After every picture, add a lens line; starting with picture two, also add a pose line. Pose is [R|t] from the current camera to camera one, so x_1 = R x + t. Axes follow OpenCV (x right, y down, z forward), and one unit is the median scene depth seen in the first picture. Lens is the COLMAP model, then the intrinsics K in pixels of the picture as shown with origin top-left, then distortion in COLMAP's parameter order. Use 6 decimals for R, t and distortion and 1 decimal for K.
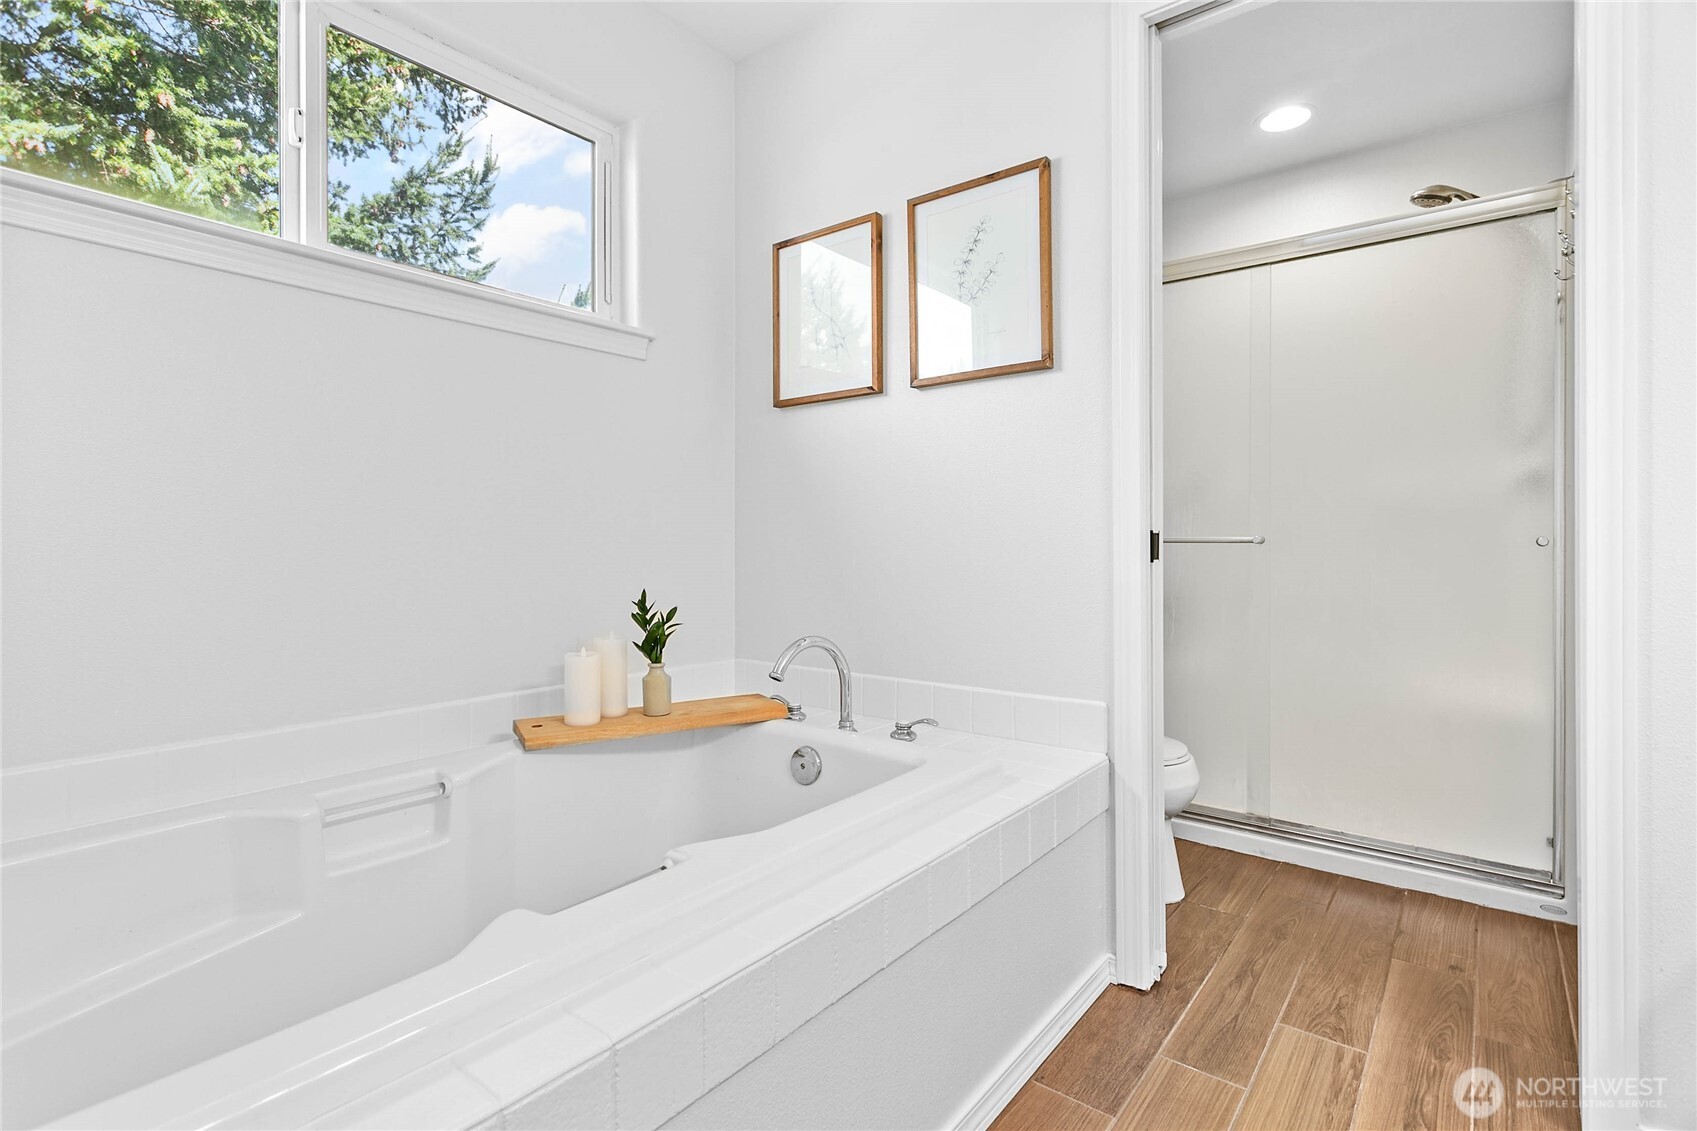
lens RADIAL K [[806.4, 0, 838.9], [0, 806.4, 541.9], [0, 0, 1]] dist [0.000334, 0.001502]
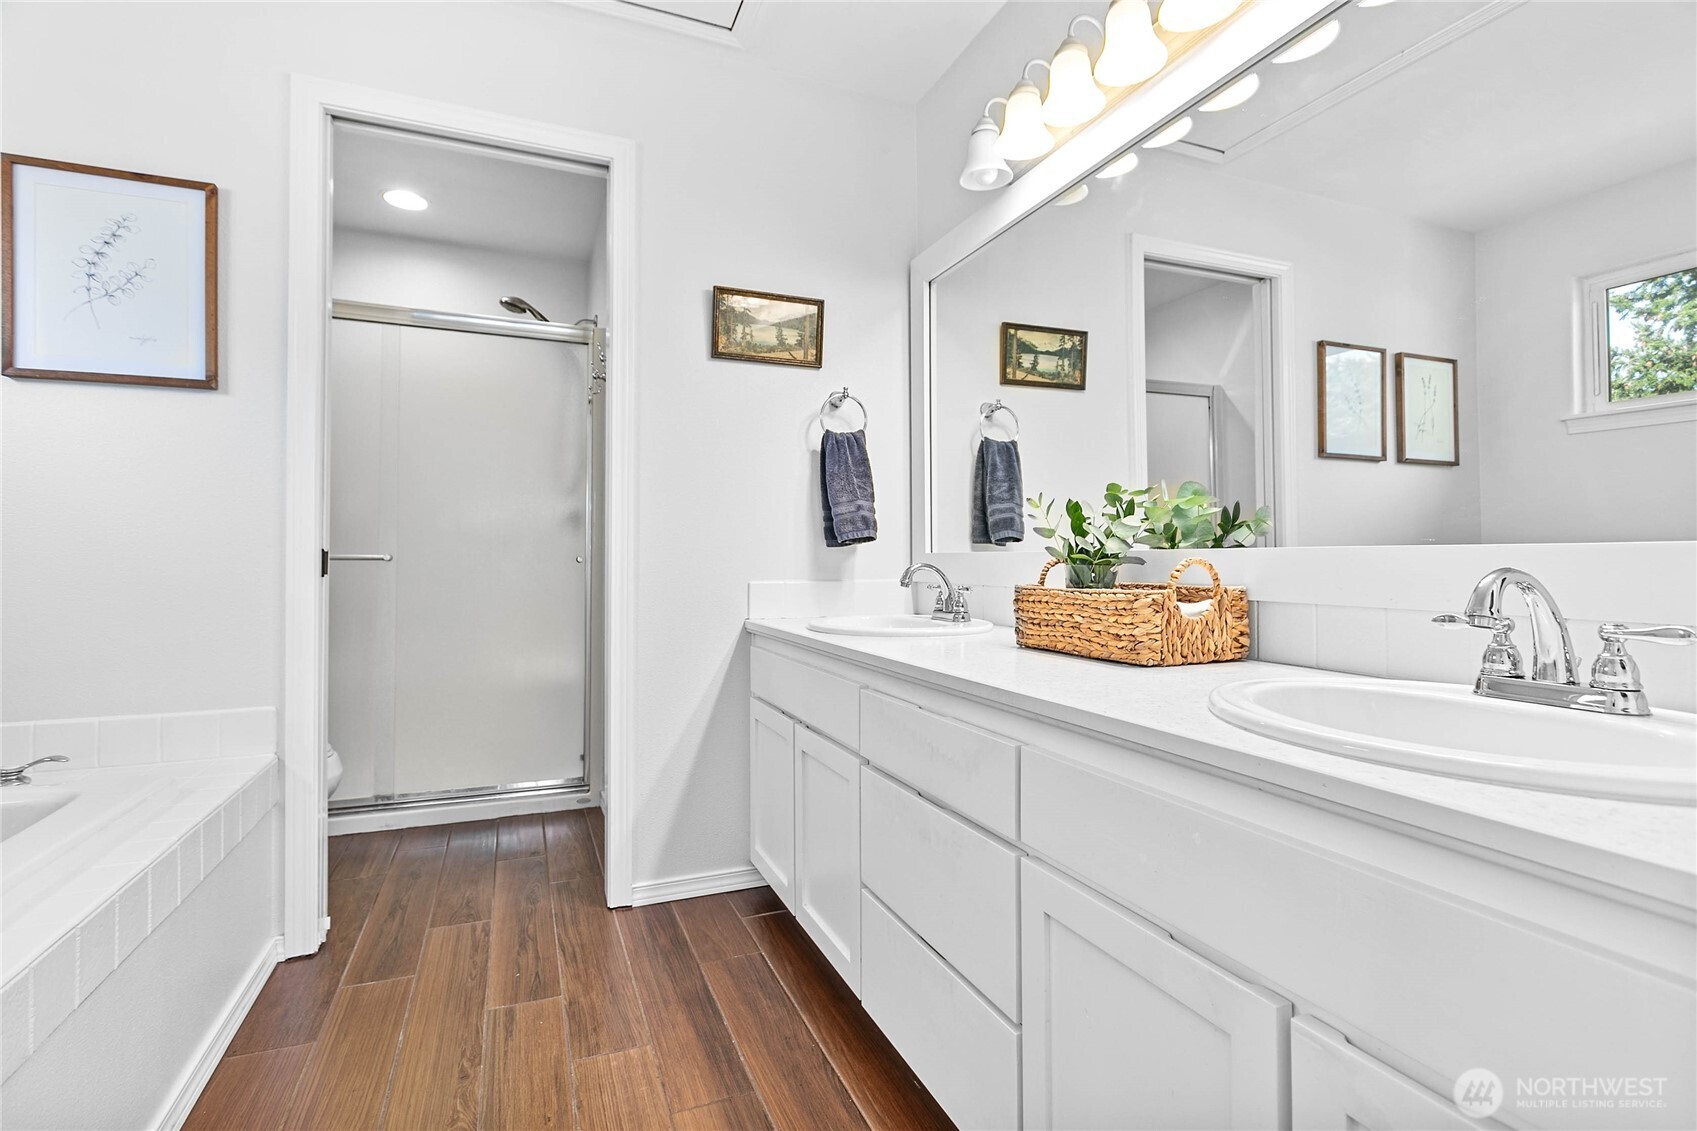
lens RADIAL K [[806.4, 0, 853.2], [0, 806.4, 558.5], [0, 0, 1]] dist [0.000334, 0.001502]
pose [[0.476190, 0.004058, 0.879333, -0.257136], [-0.003485, 0.999990, -0.002727, -0.000283], [-0.879335, -0.001766, 0.476200, -0.206497]]
